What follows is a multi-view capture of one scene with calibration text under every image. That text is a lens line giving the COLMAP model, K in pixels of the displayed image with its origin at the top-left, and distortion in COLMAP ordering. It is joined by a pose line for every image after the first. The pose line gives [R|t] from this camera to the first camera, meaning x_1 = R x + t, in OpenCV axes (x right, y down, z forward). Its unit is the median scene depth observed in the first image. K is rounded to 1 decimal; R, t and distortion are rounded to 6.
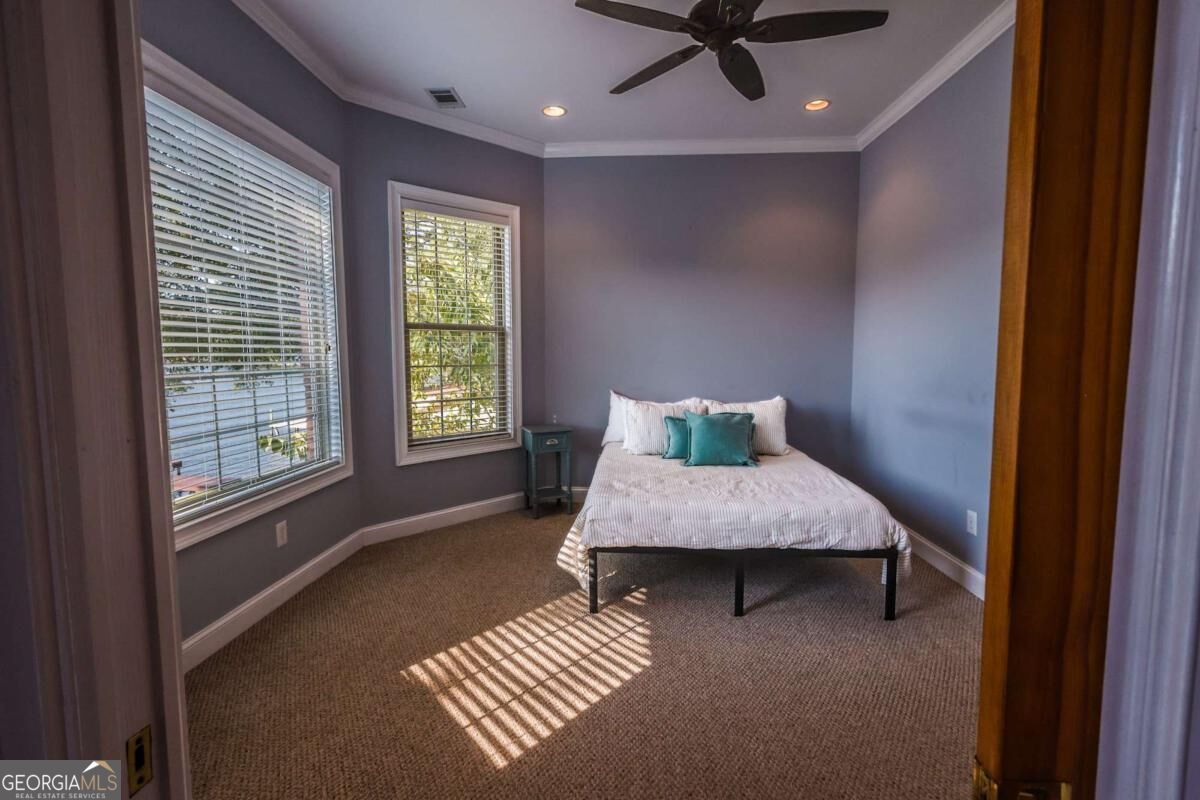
lens RADIAL K [[551.5, 0, 600.5], [0, 551.5, 396.6], [0, 0, 1]] dist [-0.000729, 0.001963]
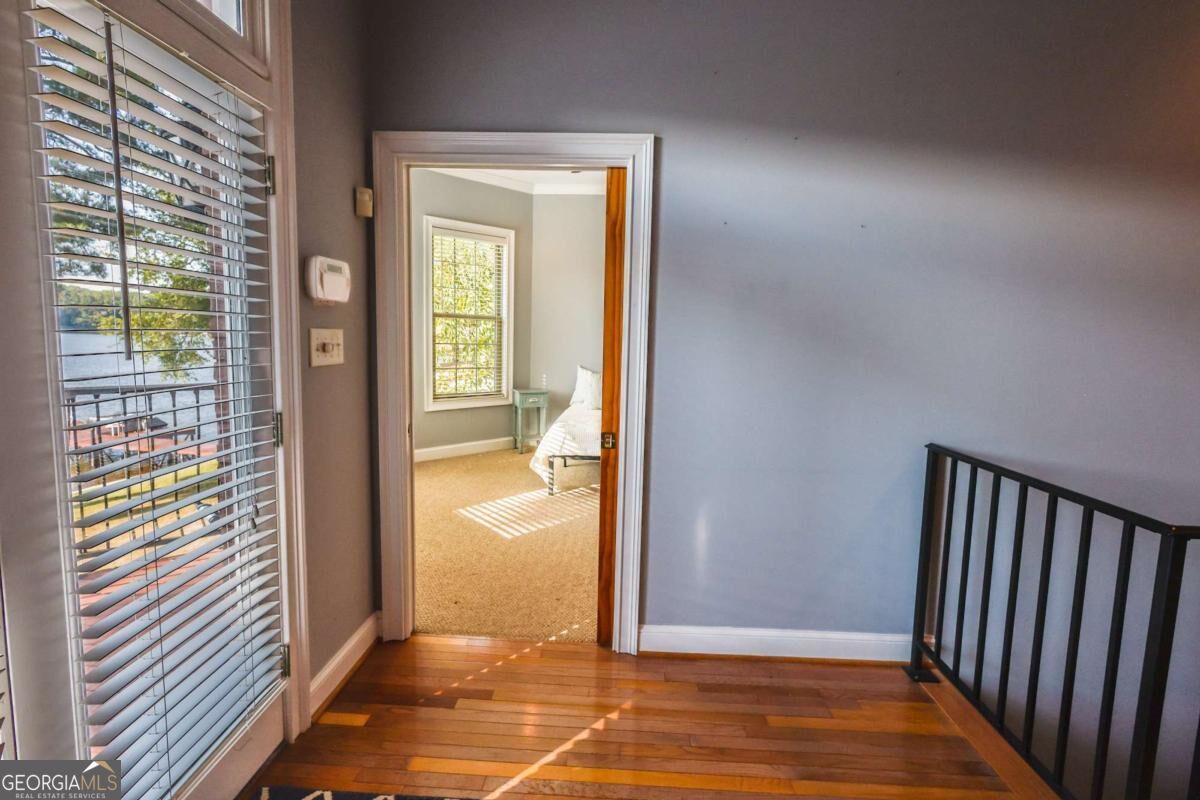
lens RADIAL K [[551.5, 0, 600.2], [0, 551.5, 396.5], [0, 0, 1]] dist [-0.000729, 0.001963]
pose [[0.999598, 0.028172, 0.003206, 0.078140], [-0.028248, 0.999240, 0.026866, 0.029926], [-0.002447, -0.026946, 0.999634, -0.410363]]
